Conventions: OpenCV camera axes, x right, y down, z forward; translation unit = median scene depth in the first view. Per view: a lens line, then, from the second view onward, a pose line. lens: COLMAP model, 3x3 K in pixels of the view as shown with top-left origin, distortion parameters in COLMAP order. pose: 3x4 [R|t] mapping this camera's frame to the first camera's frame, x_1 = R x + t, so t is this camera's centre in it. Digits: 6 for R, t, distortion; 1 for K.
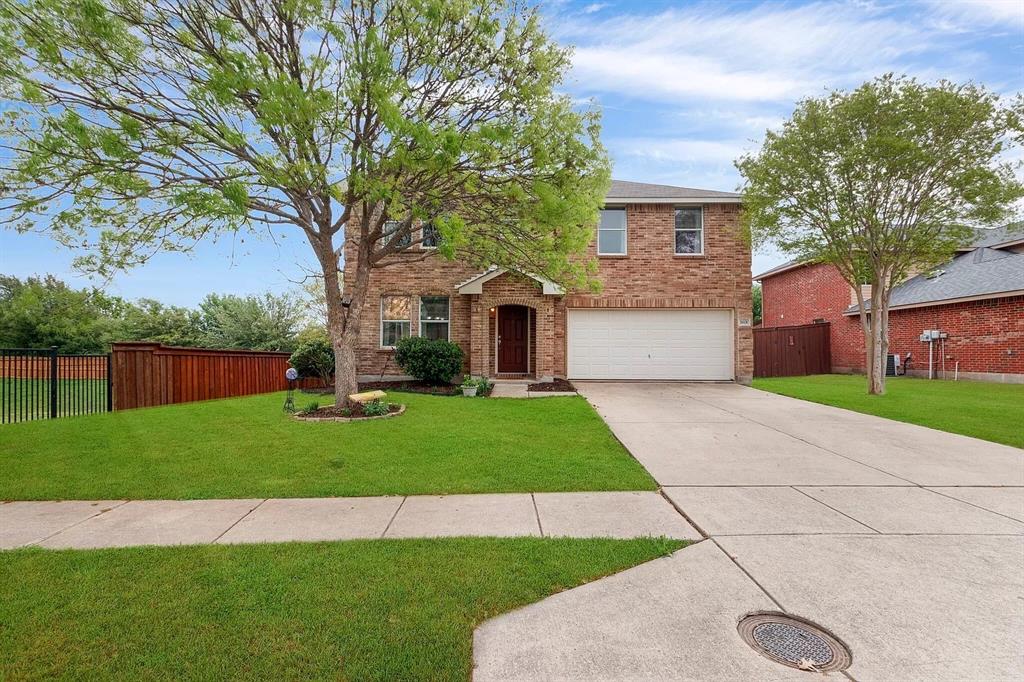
lens RADIAL K [[467.4, 0, 508.1], [0, 467.4, 336.4], [0, 0, 1]] dist [0.001751, -0.000216]
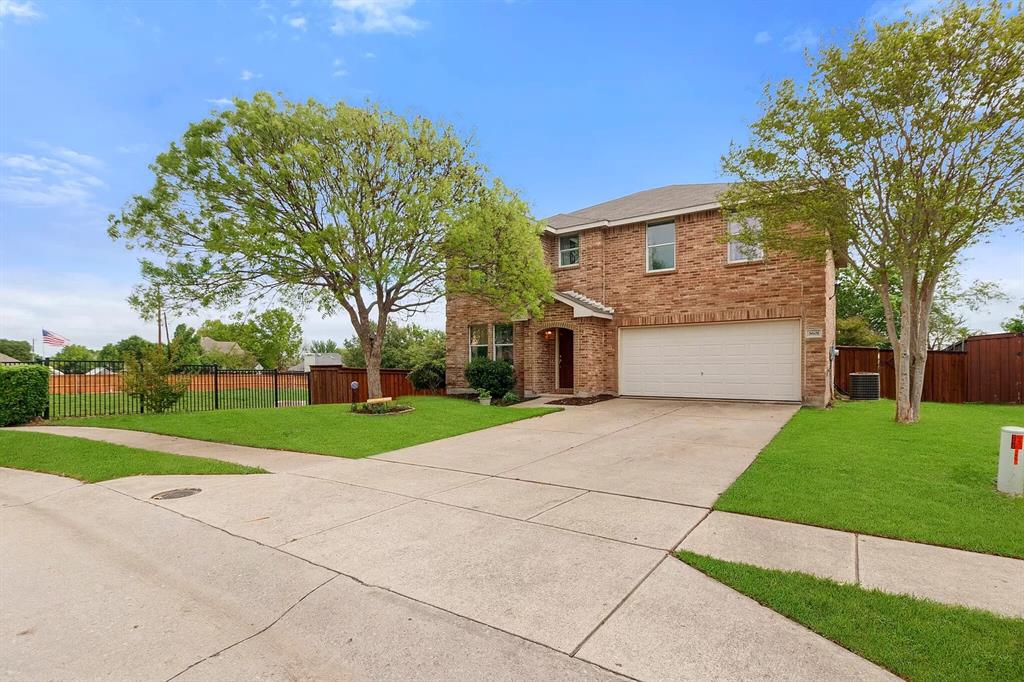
lens RADIAL K [[469.7, 0, 512.6], [0, 469.7, 366.8], [0, 0, 1]] dist [0.000004, -0.000065]
pose [[0.835733, -0.006950, -0.549092, 0.511703], [0.022695, 0.999503, 0.021892, -0.001064], [0.548667, -0.030758, 0.835475, -0.006777]]
